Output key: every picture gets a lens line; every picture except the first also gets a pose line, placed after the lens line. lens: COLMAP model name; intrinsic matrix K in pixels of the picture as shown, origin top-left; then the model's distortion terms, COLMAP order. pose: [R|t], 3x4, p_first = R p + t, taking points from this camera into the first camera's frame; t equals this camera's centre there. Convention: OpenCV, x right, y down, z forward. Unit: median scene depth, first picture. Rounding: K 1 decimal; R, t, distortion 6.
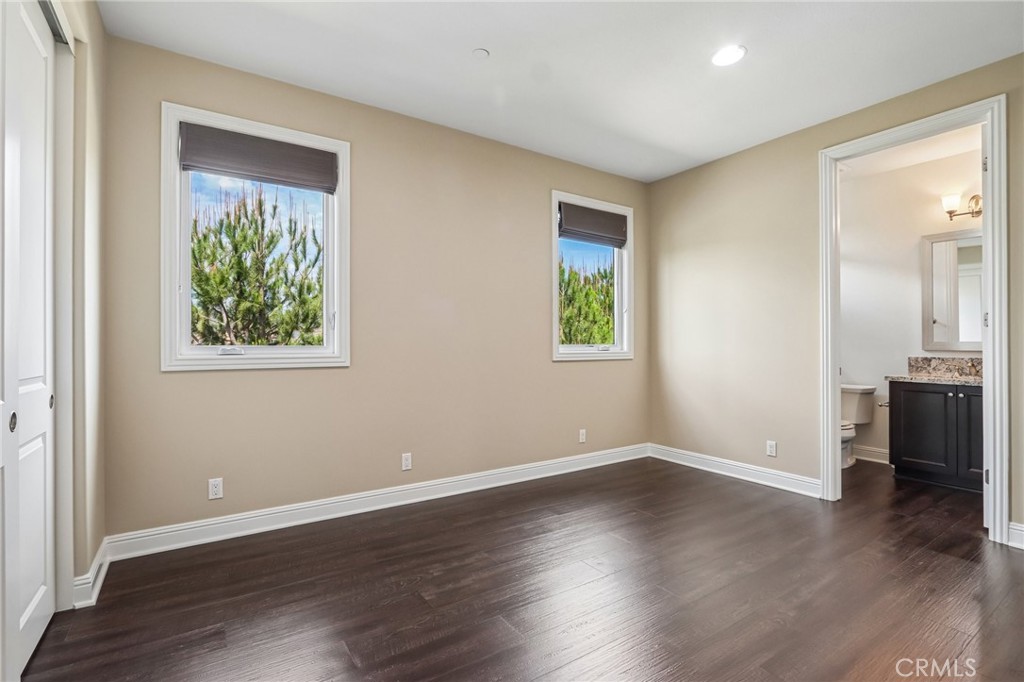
lens RADIAL K [[474.6, 0, 510.2], [0, 474.6, 341.8], [0, 0, 1]] dist [-0.007005, 0.001287]
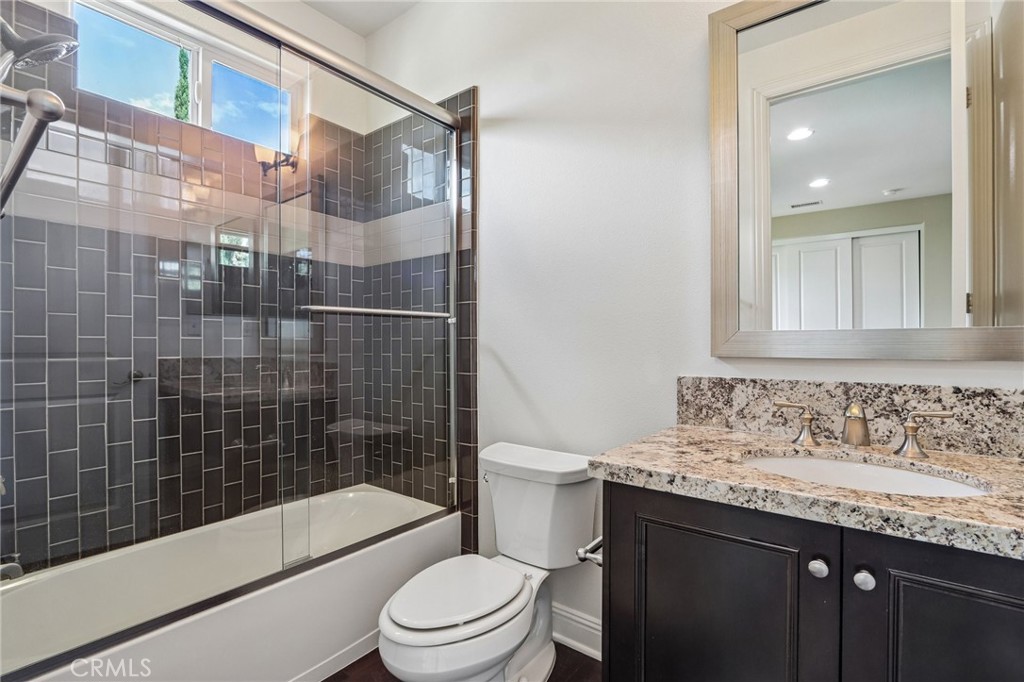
lens RADIAL K [[474.6, 0, 510.6], [0, 474.6, 345.6], [0, 0, 1]] dist [-0.007005, 0.001287]
pose [[0.951919, 0.002984, 0.306335, 0.648445], [-0.004172, 0.999986, 0.003224, 0.009947], [-0.306321, -0.004347, 0.951918, 0.740584]]
